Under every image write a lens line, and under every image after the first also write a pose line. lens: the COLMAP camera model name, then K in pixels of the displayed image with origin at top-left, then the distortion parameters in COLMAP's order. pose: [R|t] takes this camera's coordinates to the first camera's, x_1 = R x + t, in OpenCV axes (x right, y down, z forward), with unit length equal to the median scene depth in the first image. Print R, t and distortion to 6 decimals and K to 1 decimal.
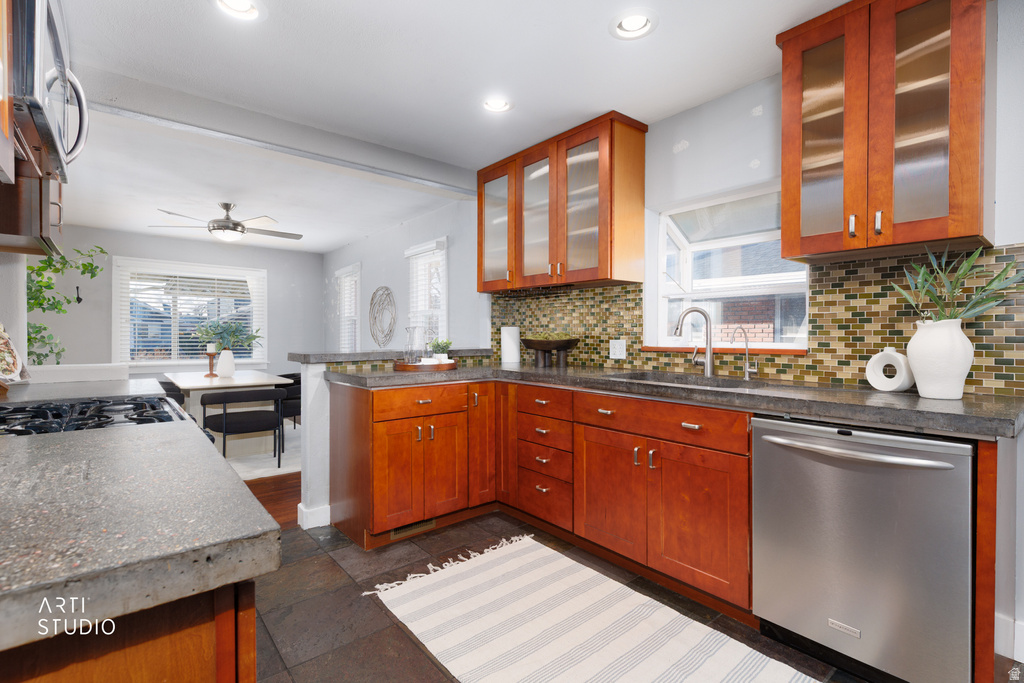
lens RADIAL K [[472.9, 0, 519.7], [0, 472.9, 339.4], [0, 0, 1]] dist [0.003316, 0.000153]
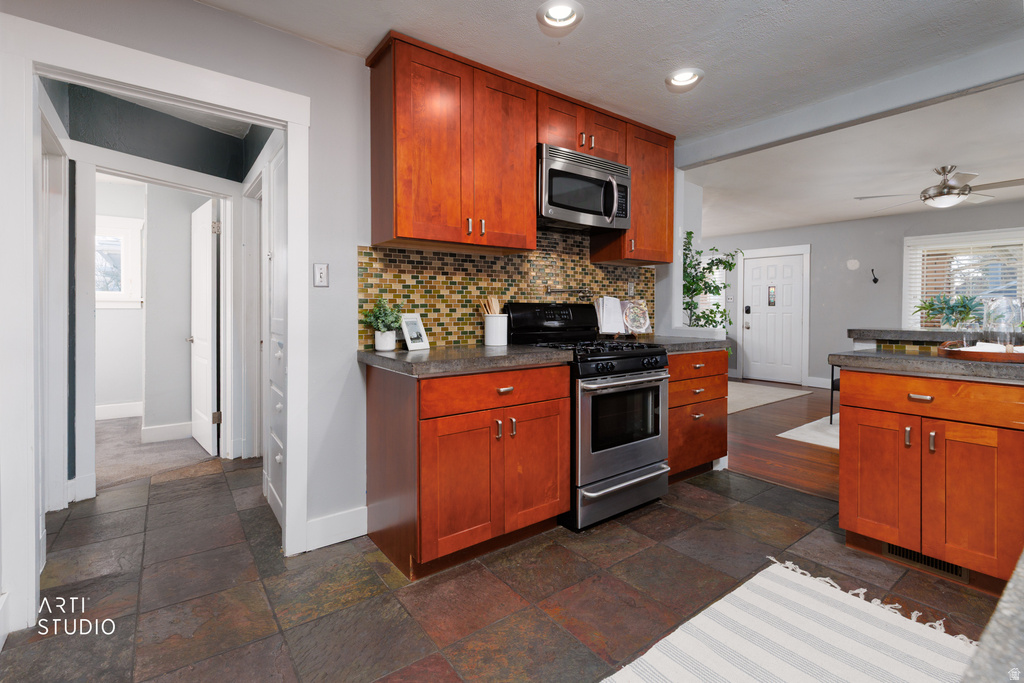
lens RADIAL K [[472.9, 0, 520.5], [0, 472.9, 308.6], [0, 0, 1]] dist [0.003316, 0.000153]
pose [[-0.054539, -0.005642, -0.998496, 0.571313], [-0.009716, 0.999940, -0.005119, 0.000119], [0.998464, 0.009422, -0.054591, 0.385131]]
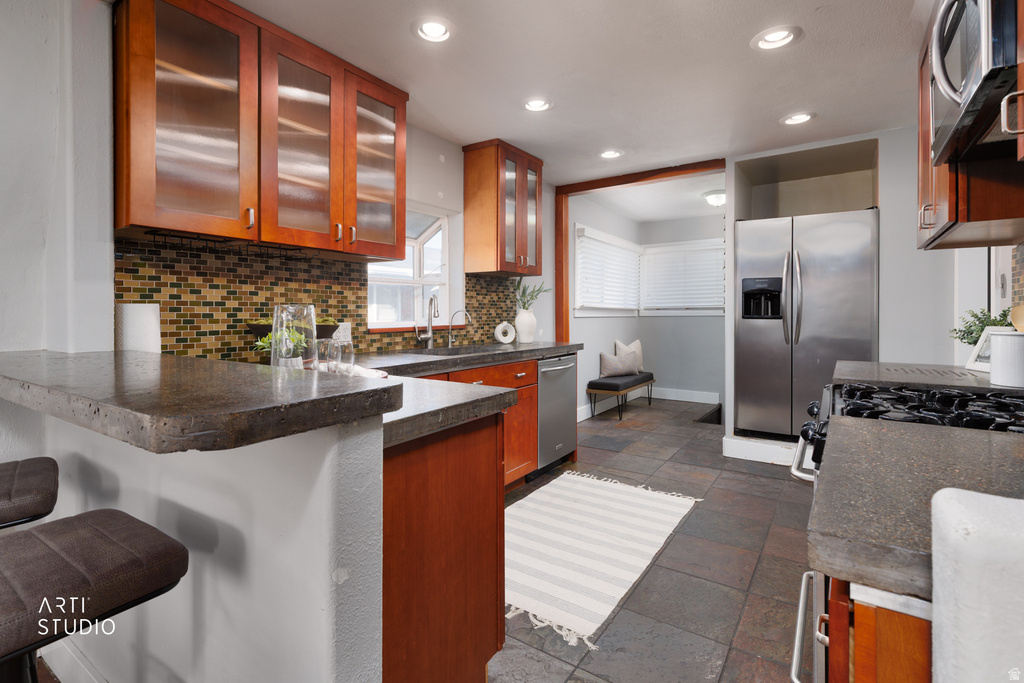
lens RADIAL K [[472.9, 0, 508.9], [0, 472.9, 314.6], [0, 0, 1]] dist [0.003316, 0.000153]
pose [[-0.248269, -0.011814, 0.968619, -0.810863], [0.003523, 0.999908, 0.013099, -0.027469], [-0.968685, 0.006665, -0.248204, 1.021107]]
